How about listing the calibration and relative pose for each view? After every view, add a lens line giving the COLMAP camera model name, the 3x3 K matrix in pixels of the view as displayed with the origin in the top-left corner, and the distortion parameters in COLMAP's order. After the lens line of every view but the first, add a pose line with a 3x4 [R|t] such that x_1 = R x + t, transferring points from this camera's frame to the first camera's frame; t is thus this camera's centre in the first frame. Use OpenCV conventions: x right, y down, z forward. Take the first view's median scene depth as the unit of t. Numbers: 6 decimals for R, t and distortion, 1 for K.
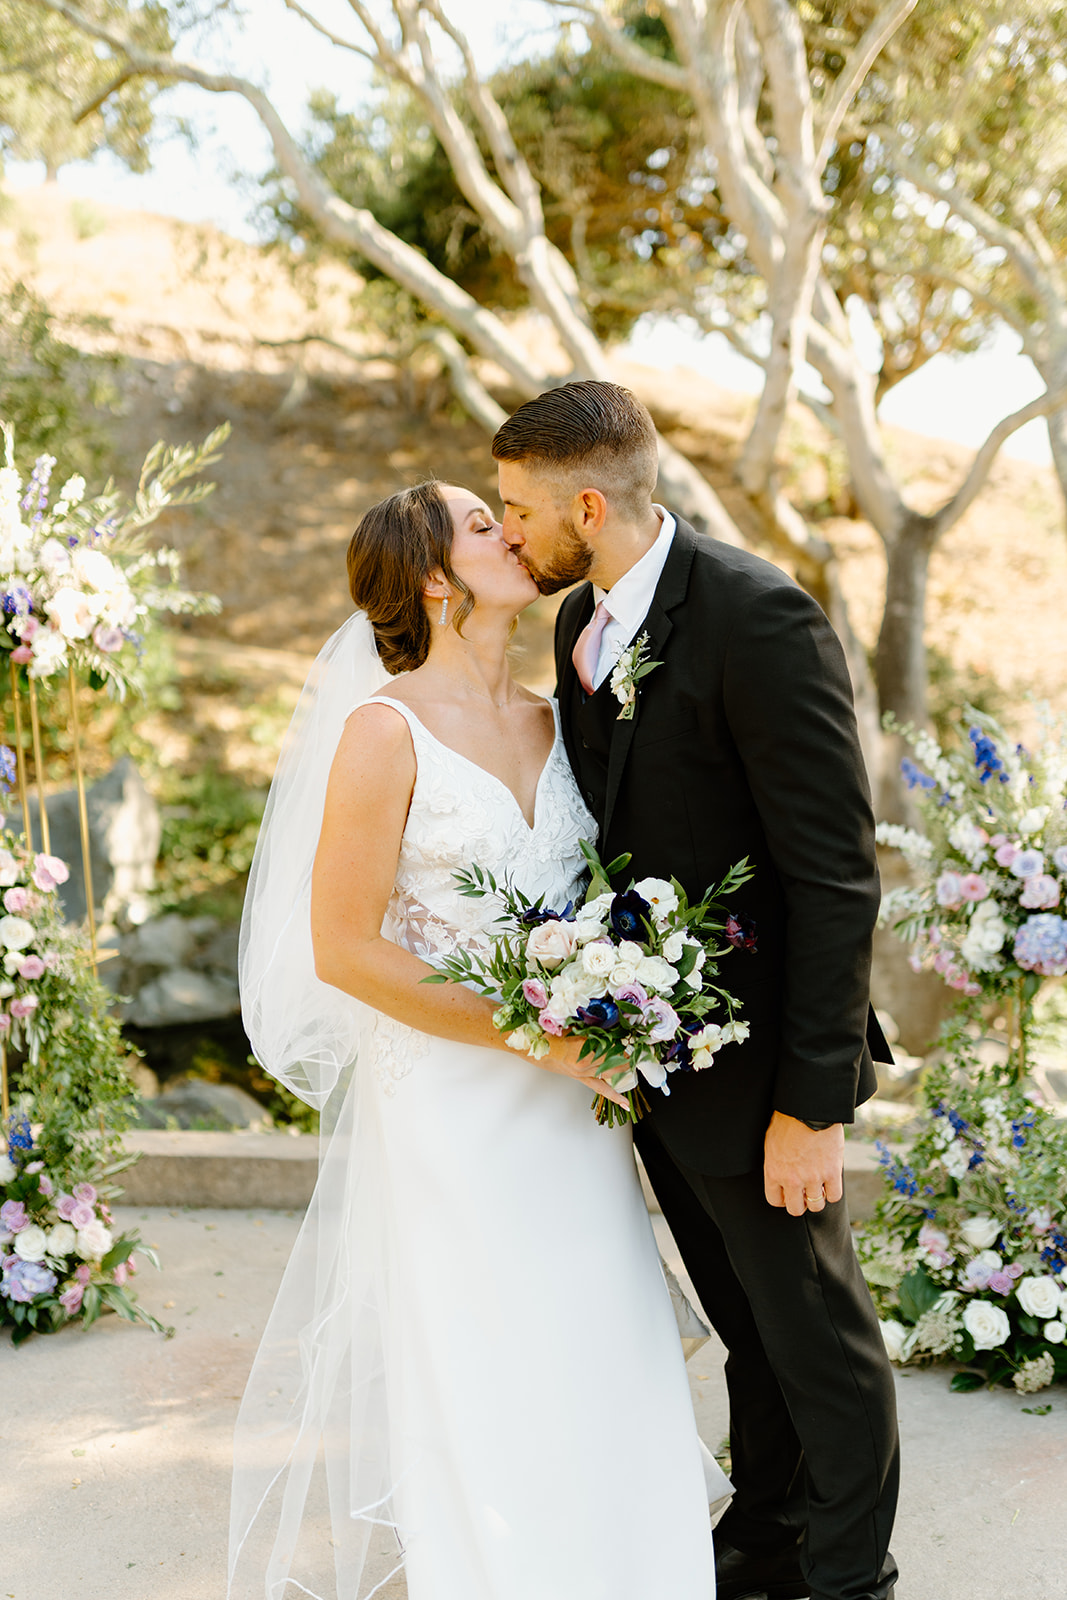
lens RADIAL K [[1608.8, 0, 533.5], [0, 1608.8, 800.0], [0, 0, 1]] dist [-0.010073, -0.007319]
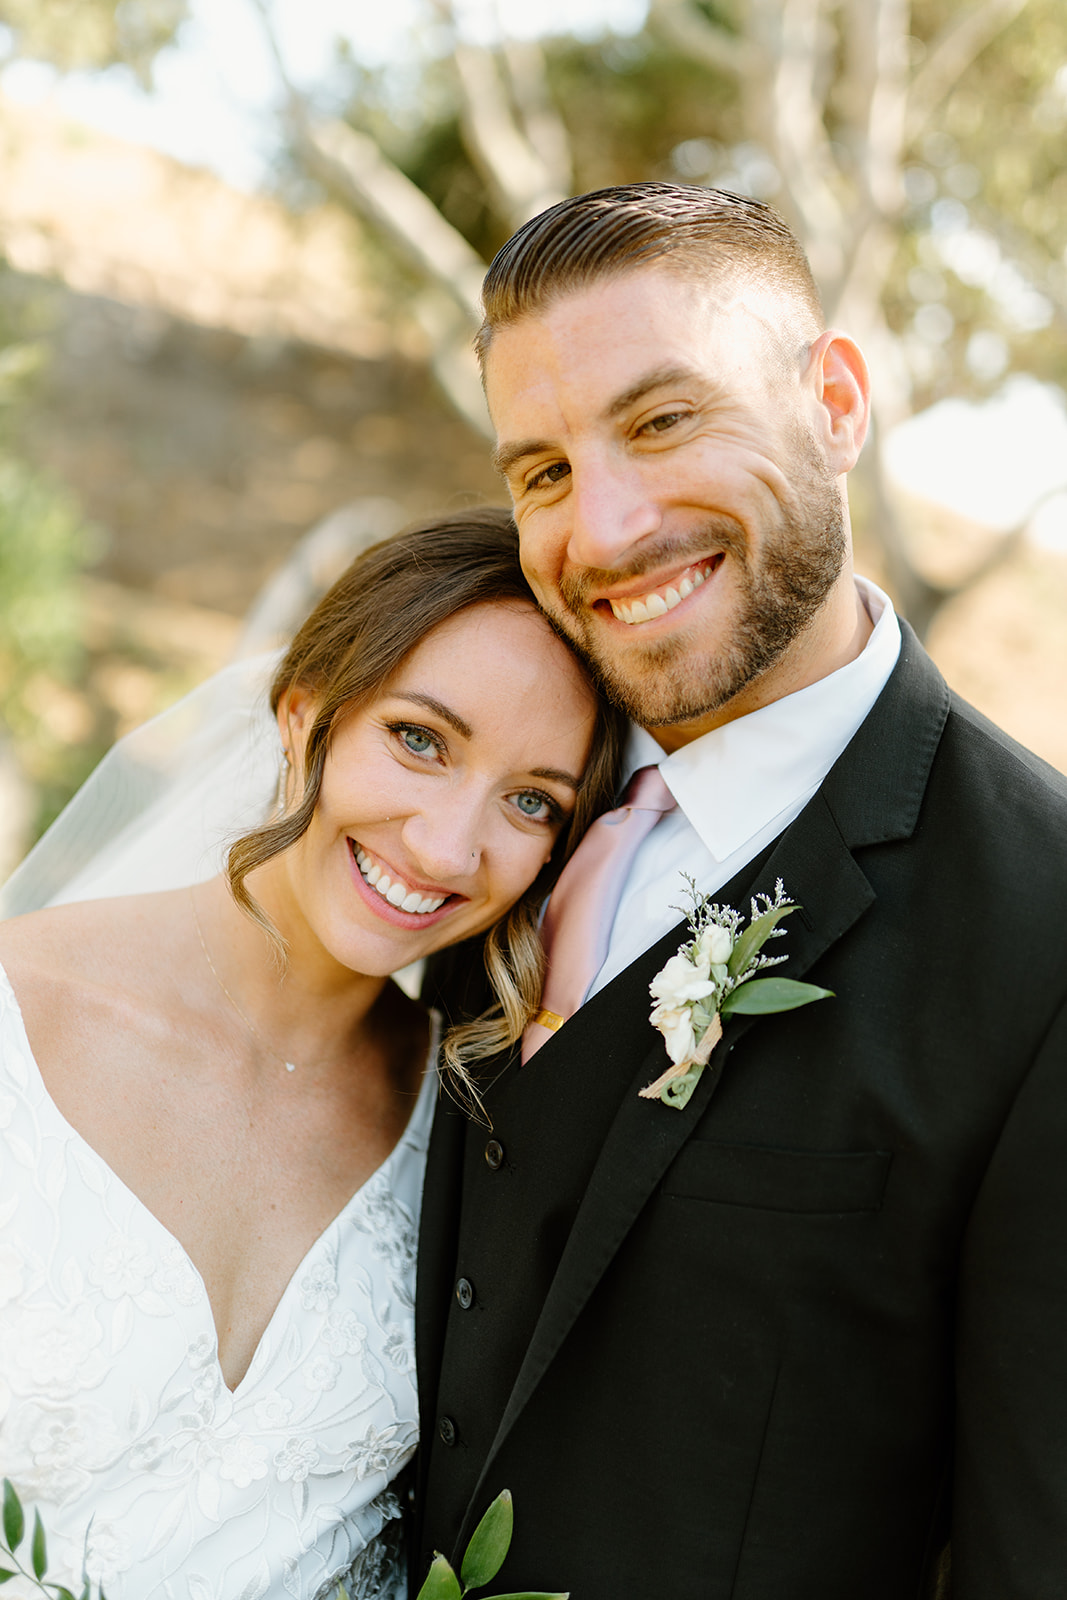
lens RADIAL K [[1617.2, 0, 597.4], [0, 1617.2, 736.7], [0, 0, 1]] dist [0.081989, -0.300848]
pose [[0.989446, 0.128870, 0.066244, 0.006239], [-0.126038, 0.990991, -0.045298, -0.022544], [-0.071485, 0.036470, 0.996775, 0.112104]]
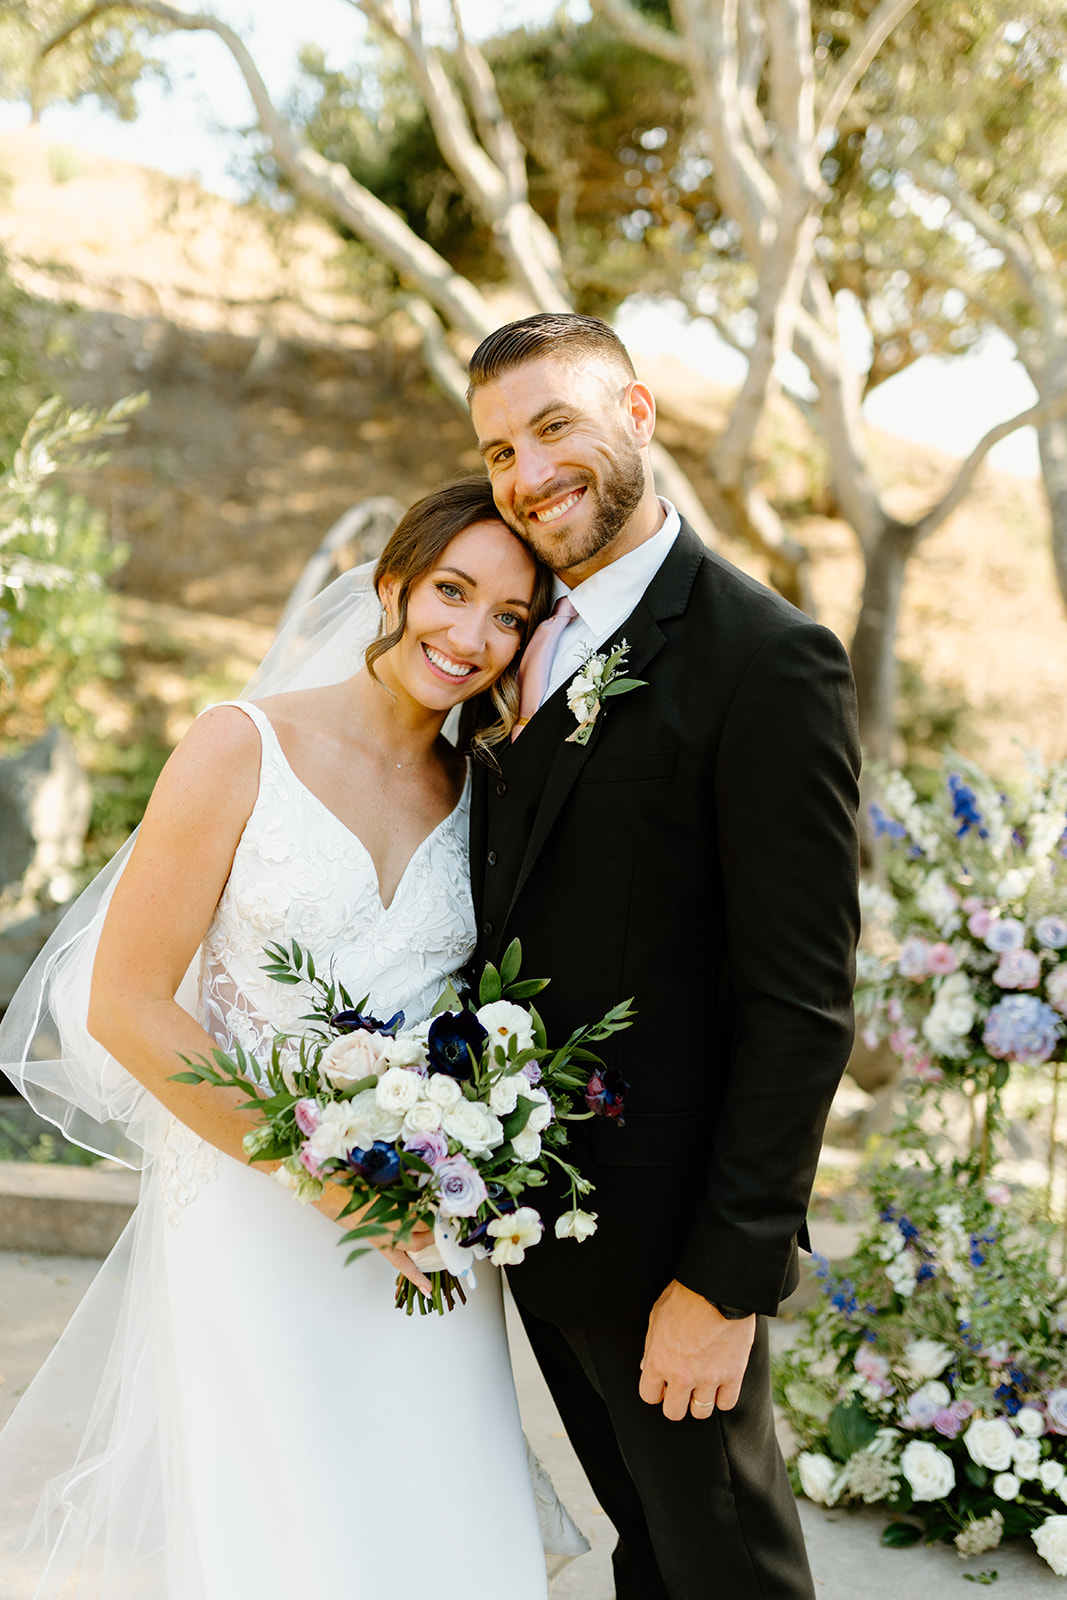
lens RADIAL K [[1608.8, 0, 533.5], [0, 1608.8, 800.0], [0, 0, 1]] dist [-0.010073, -0.007319]
pose [[0.998166, 0.055941, 0.023137, 0.008241], [-0.056198, 0.998364, 0.010579, -0.008196], [-0.022508, -0.011860, 0.999676, 0.039717]]
